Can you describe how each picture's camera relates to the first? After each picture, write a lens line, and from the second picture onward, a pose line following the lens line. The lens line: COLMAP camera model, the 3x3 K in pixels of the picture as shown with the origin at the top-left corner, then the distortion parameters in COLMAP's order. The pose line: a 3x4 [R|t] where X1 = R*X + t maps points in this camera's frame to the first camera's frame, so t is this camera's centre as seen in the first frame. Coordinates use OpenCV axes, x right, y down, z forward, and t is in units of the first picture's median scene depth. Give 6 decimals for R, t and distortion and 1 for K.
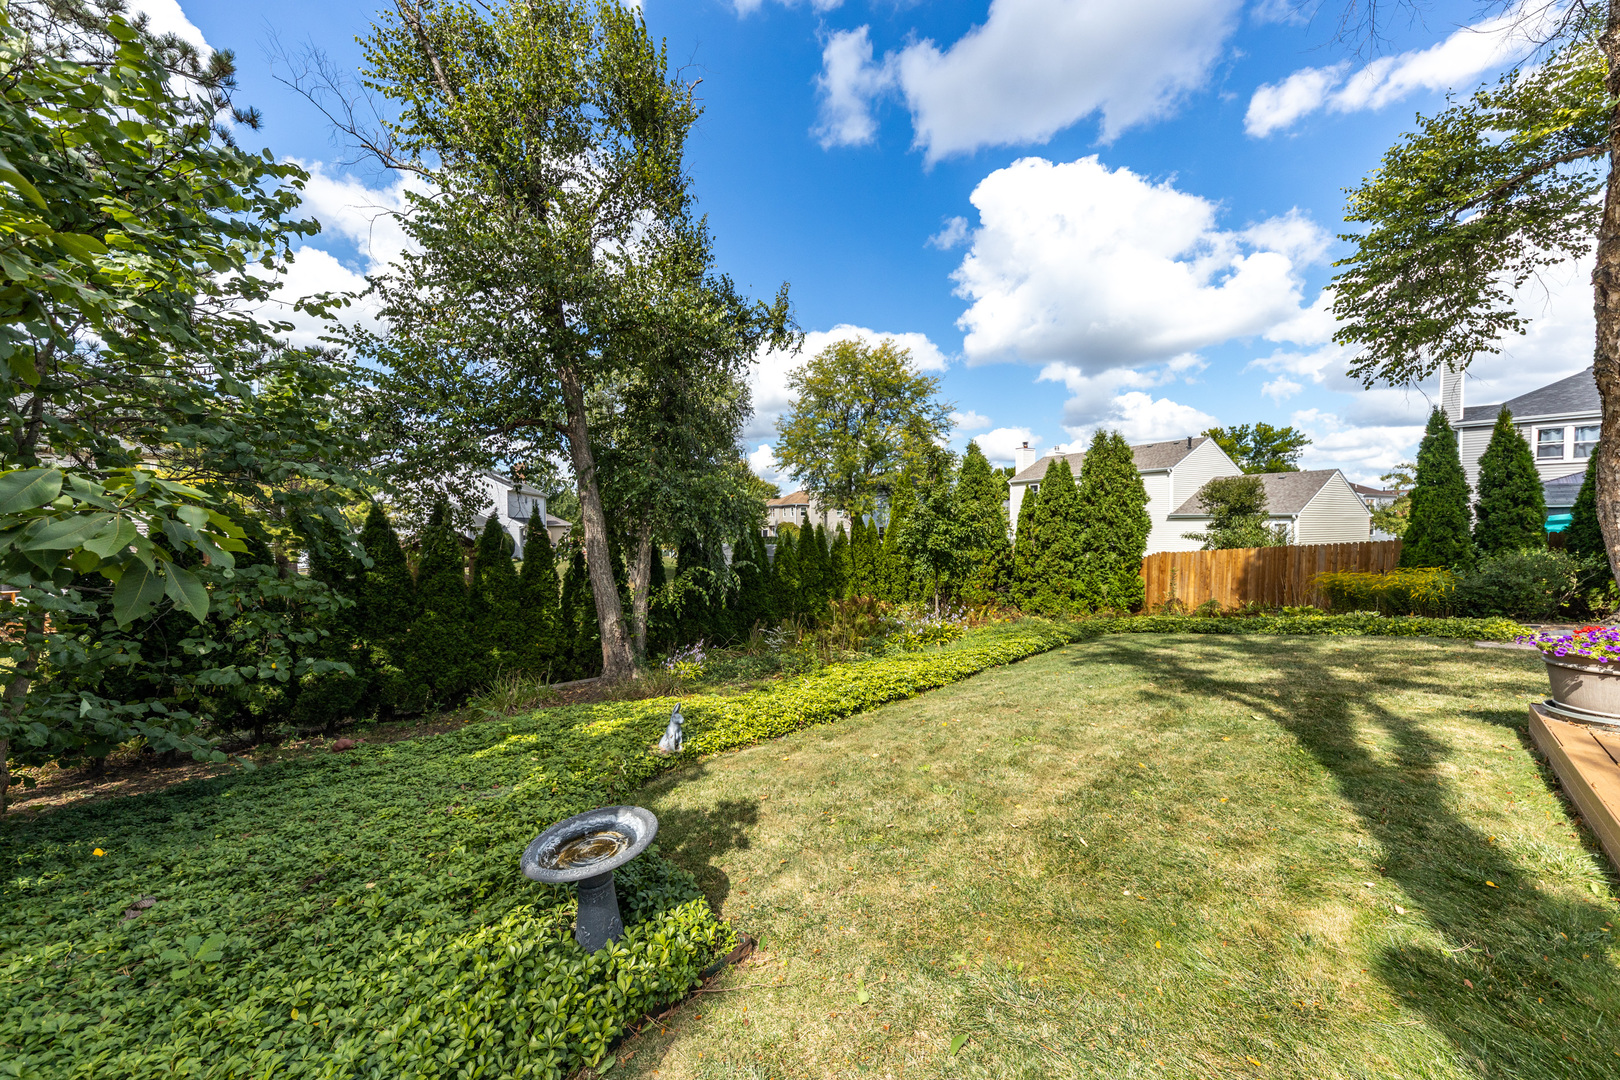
lens RADIAL K [[572.4, 0, 780.7], [0, 572.4, 529.0], [0, 0, 1]] dist [-0.000118, -0.000107]
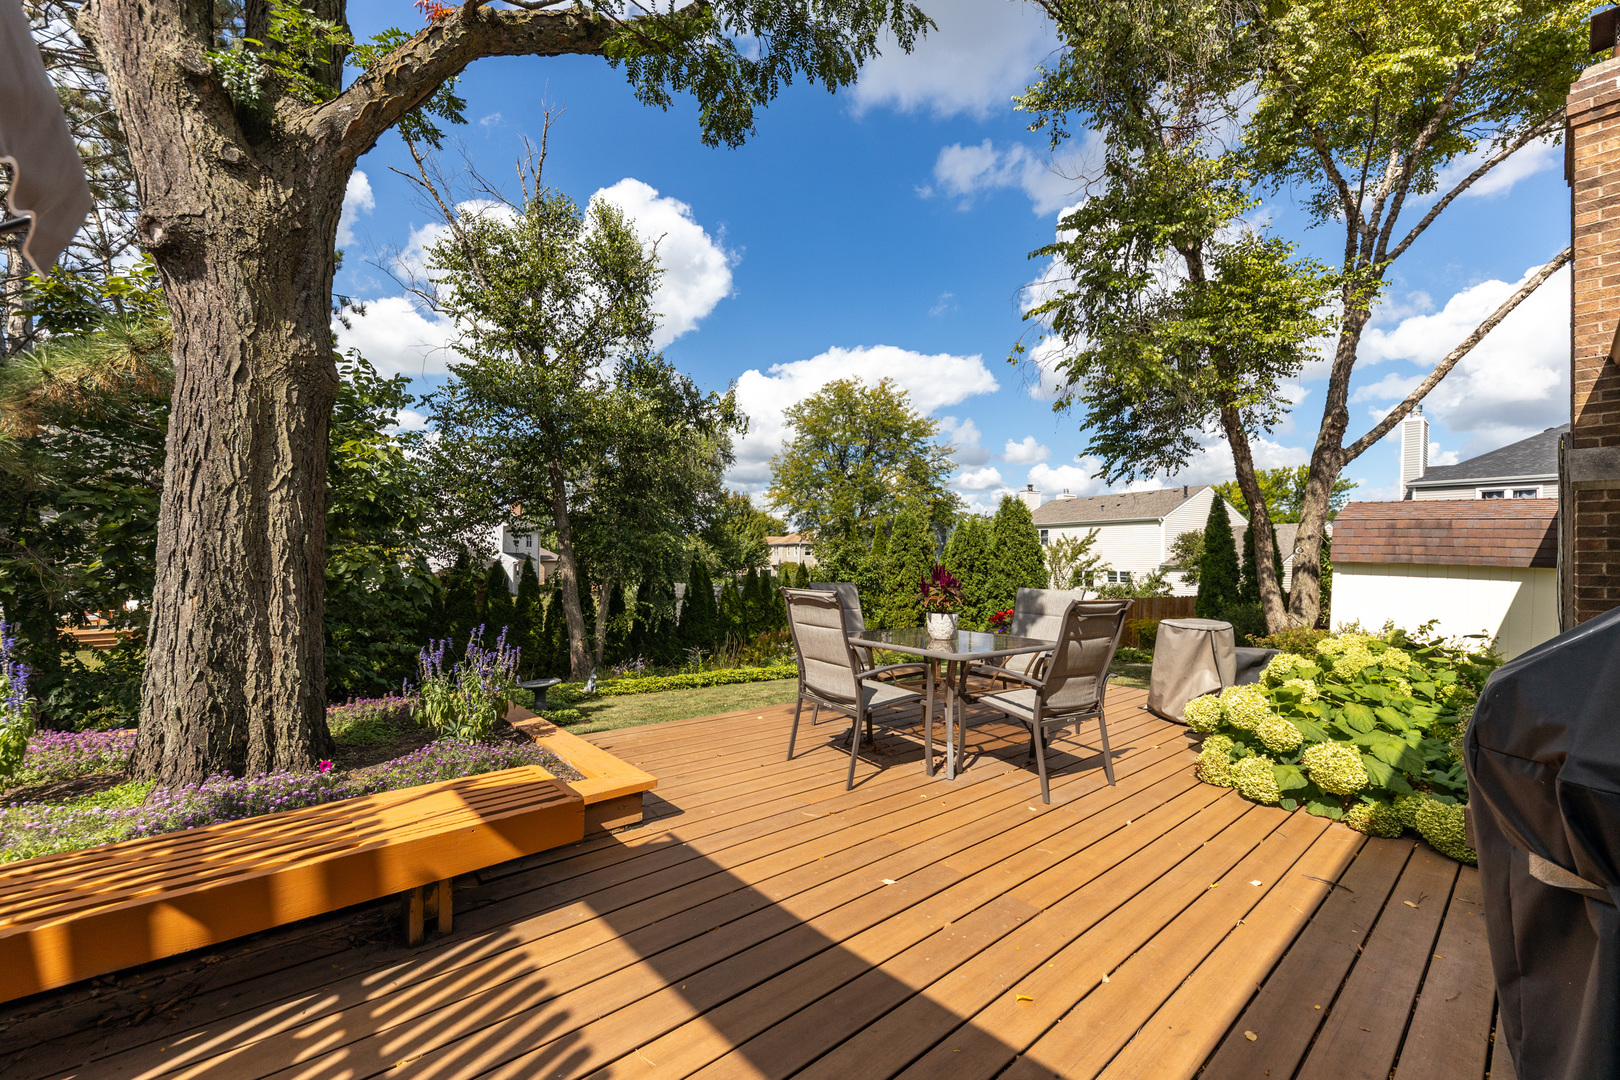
lens RADIAL K [[651.5, 0, 771.7], [0, 651.5, 535.4], [0, 0, 1]] dist [-0.000445, -0.000542]
pose [[0.998553, 0.019999, -0.049929, 0.157226], [-0.022363, 0.998633, -0.047239, -0.017406], [0.048916, 0.048287, 0.997635, -0.360733]]
